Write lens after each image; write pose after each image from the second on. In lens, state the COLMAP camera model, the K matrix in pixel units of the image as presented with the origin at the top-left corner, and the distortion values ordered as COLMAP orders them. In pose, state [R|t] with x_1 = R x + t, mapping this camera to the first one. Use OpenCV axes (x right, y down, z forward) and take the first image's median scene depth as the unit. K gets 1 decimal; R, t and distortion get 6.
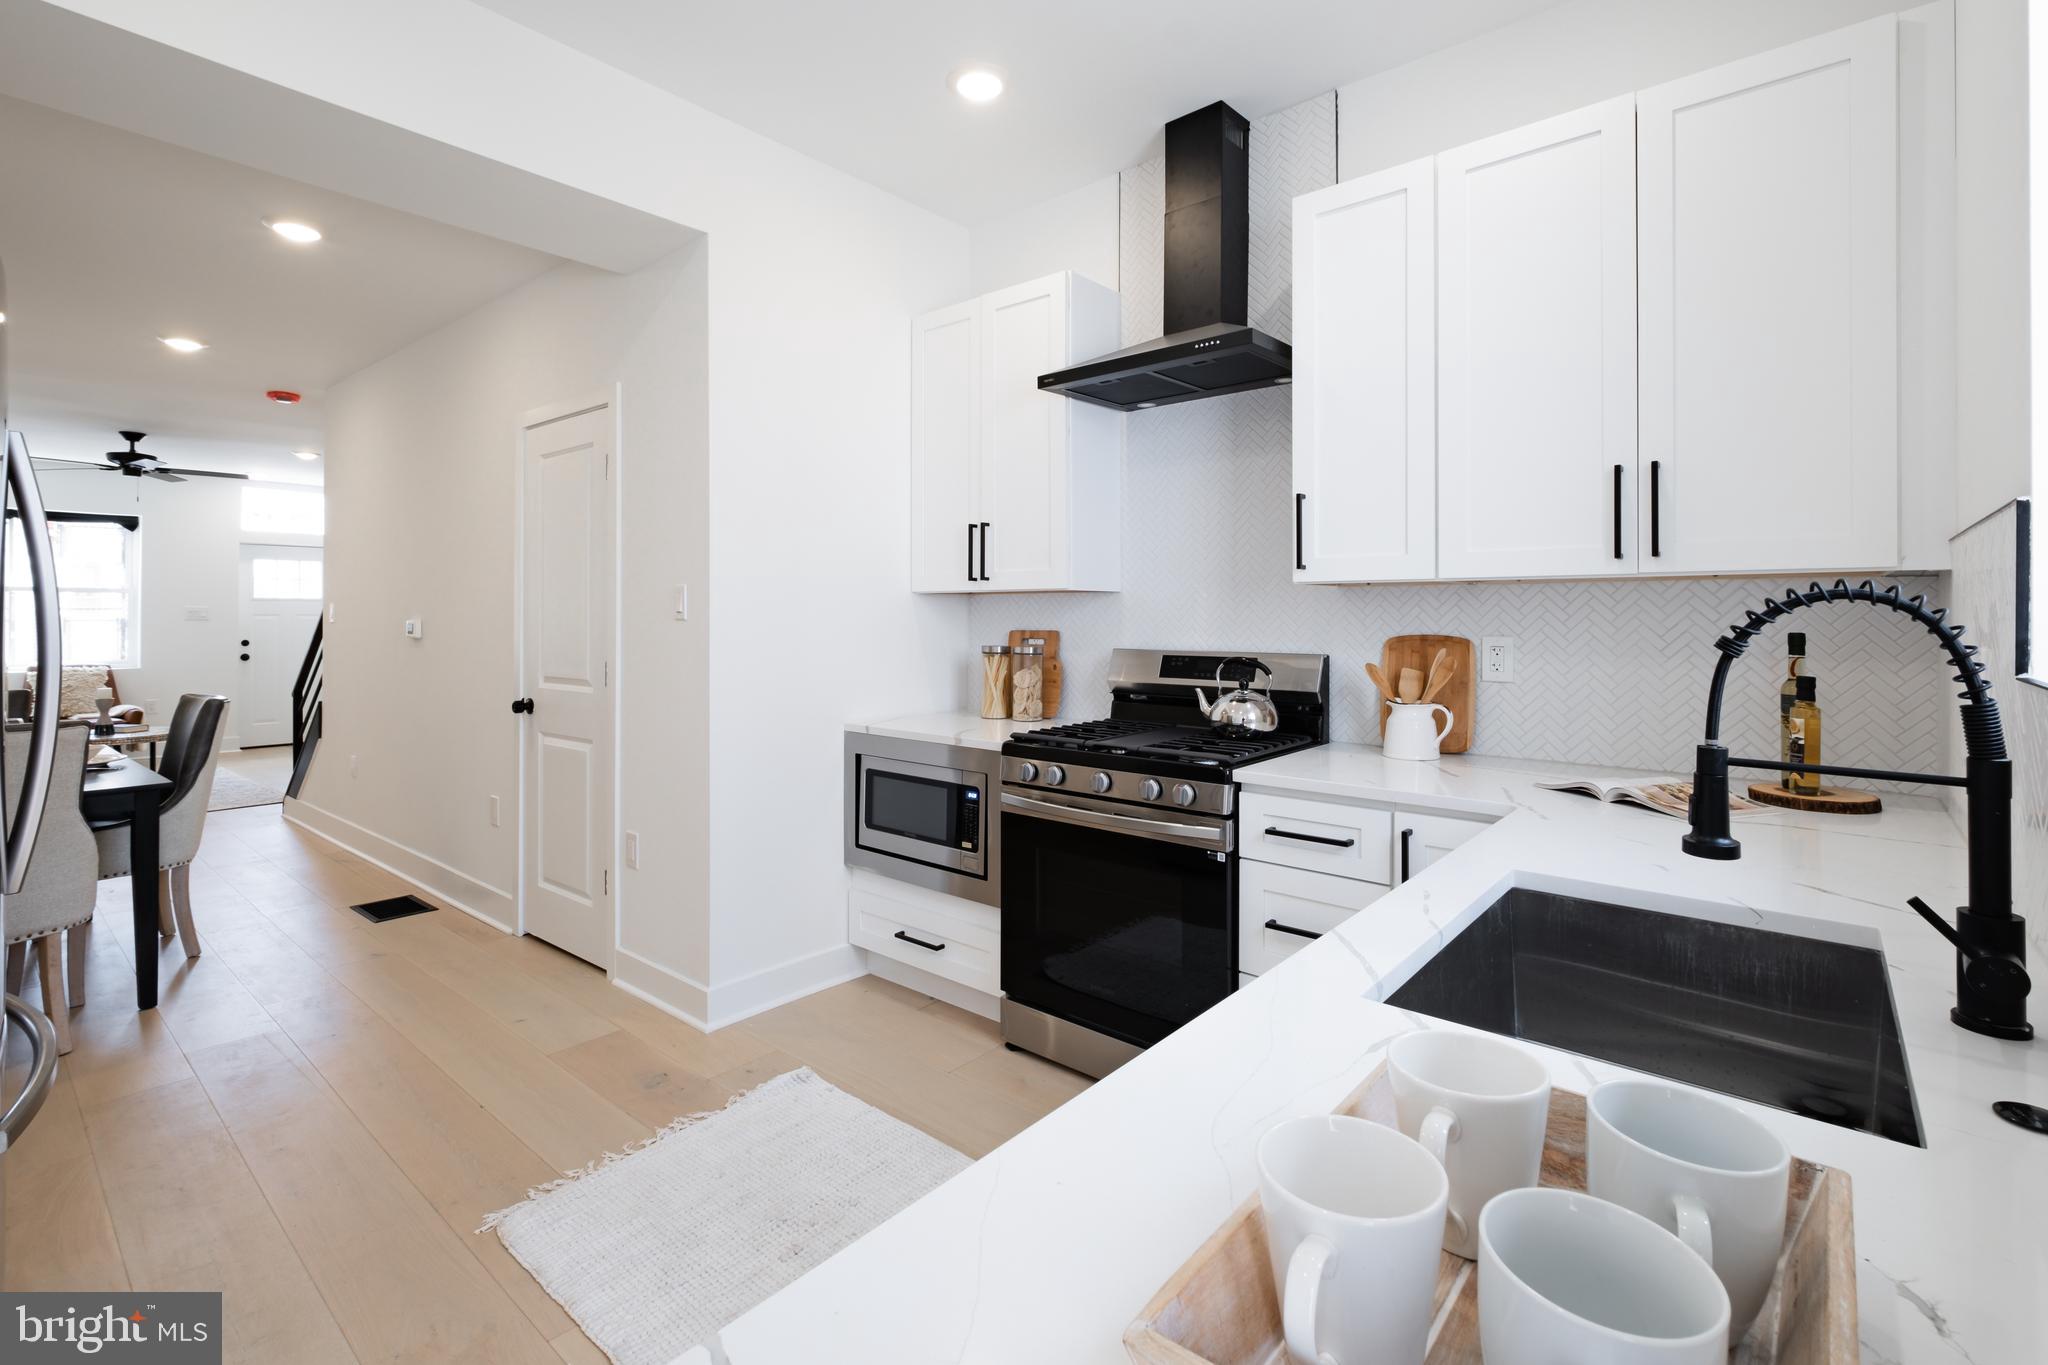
lens RADIAL K [[929.4, 0, 1020.6], [0, 929.4, 611.7], [0, 0, 1]] dist [-0.002002, -0.000676]
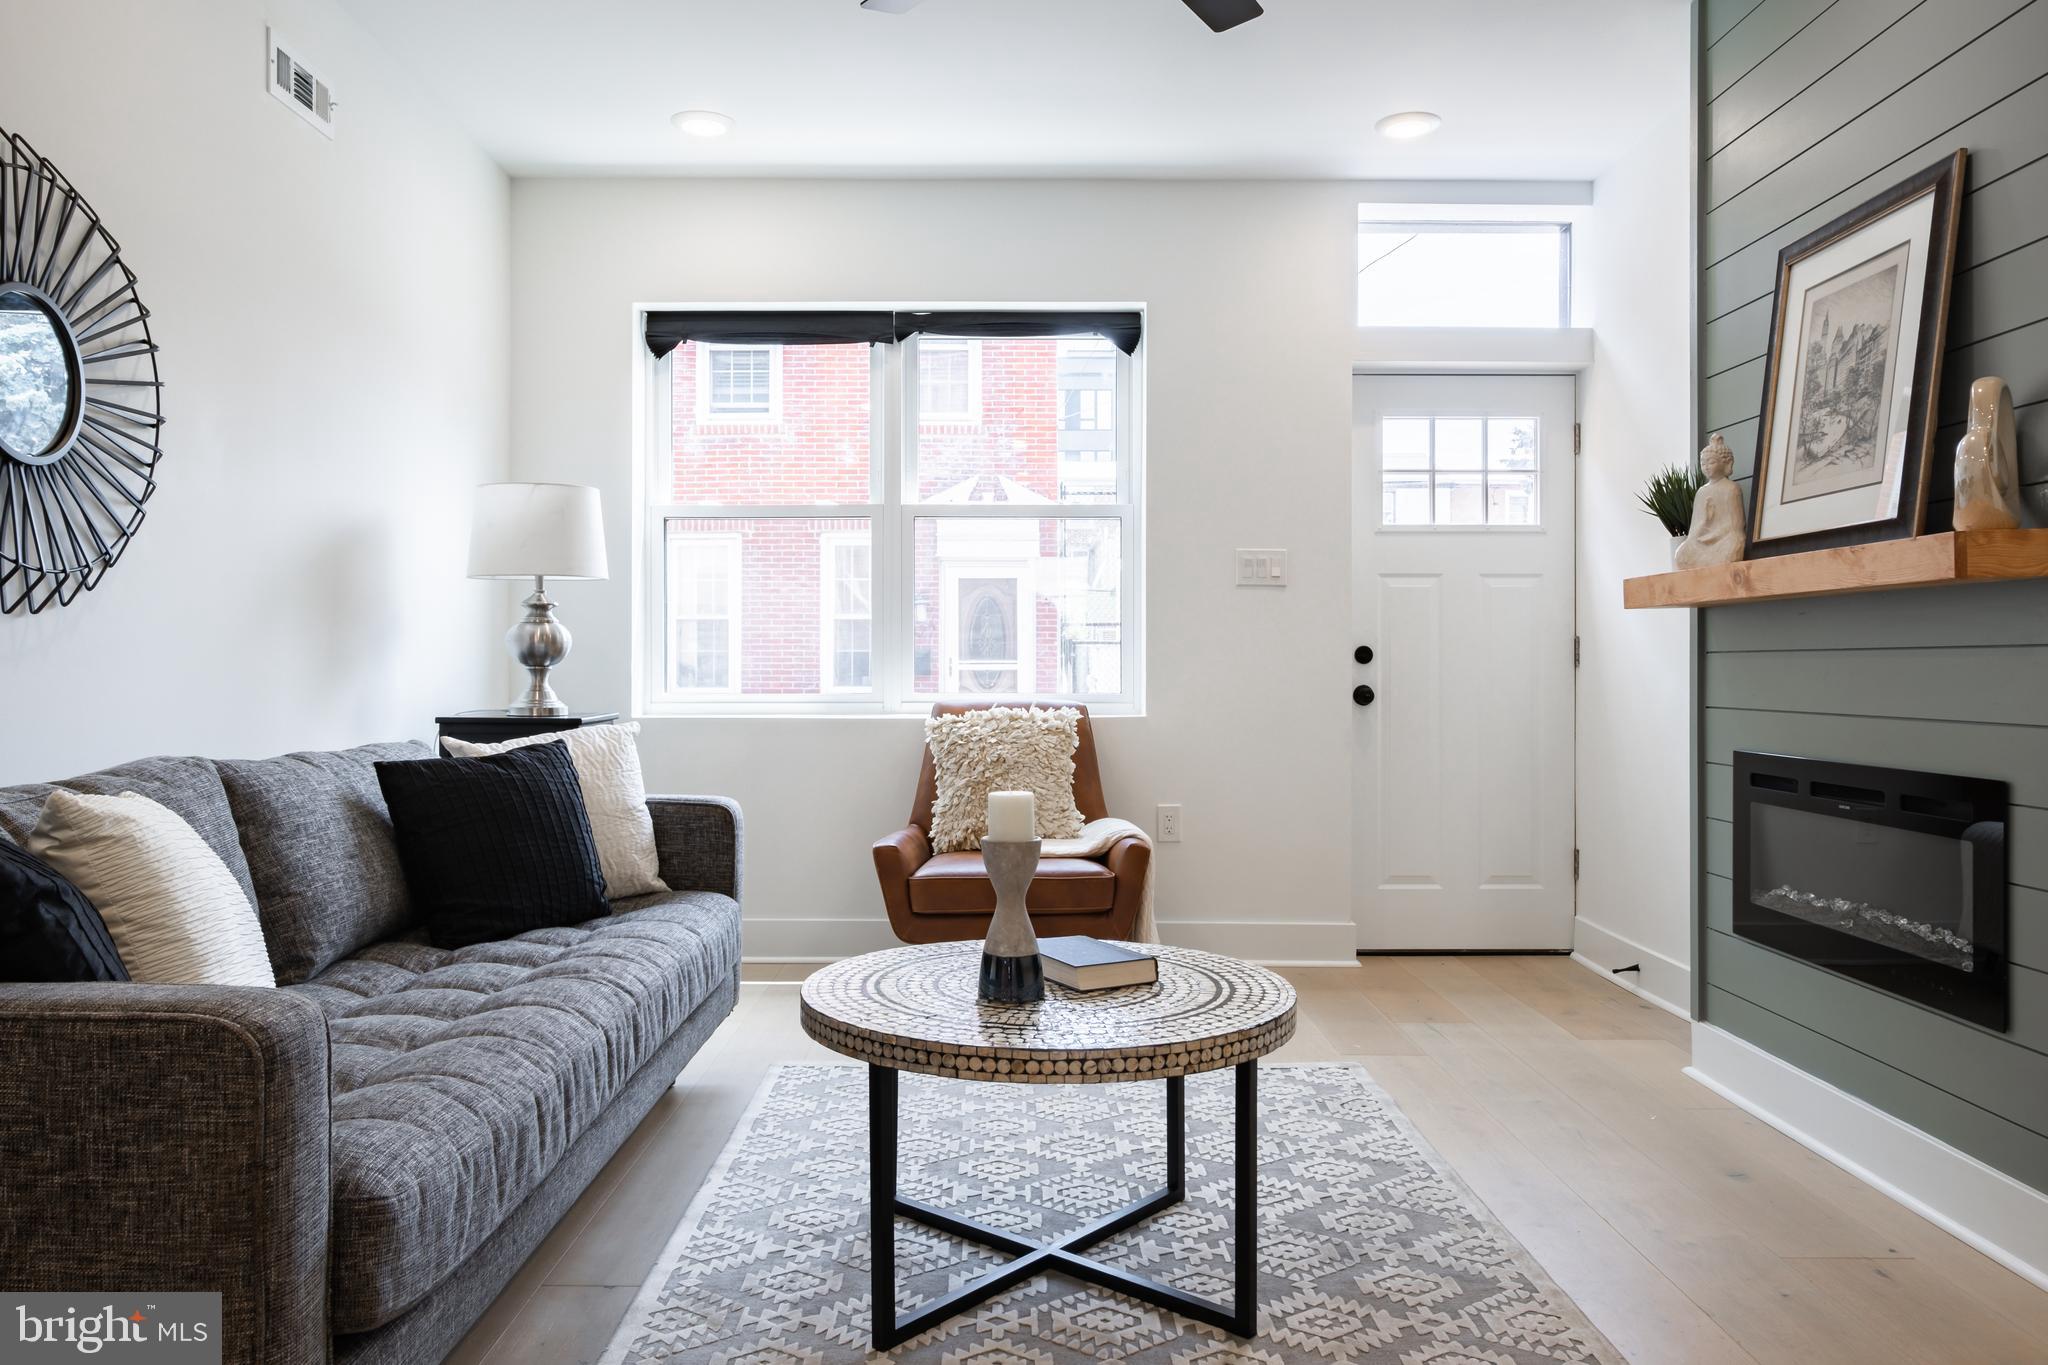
lens RADIAL K [[1415.8, 0, 1018.4], [0, 1415.8, 670.4], [0, 0, 1]] dist [0.001266, 0.007639]
pose [[0.652870, 0.001485, -0.757468, -0.690886], [0.005088, 0.999967, 0.006346, 0.047899], [0.757453, -0.007997, 0.652841, 0.738781]]
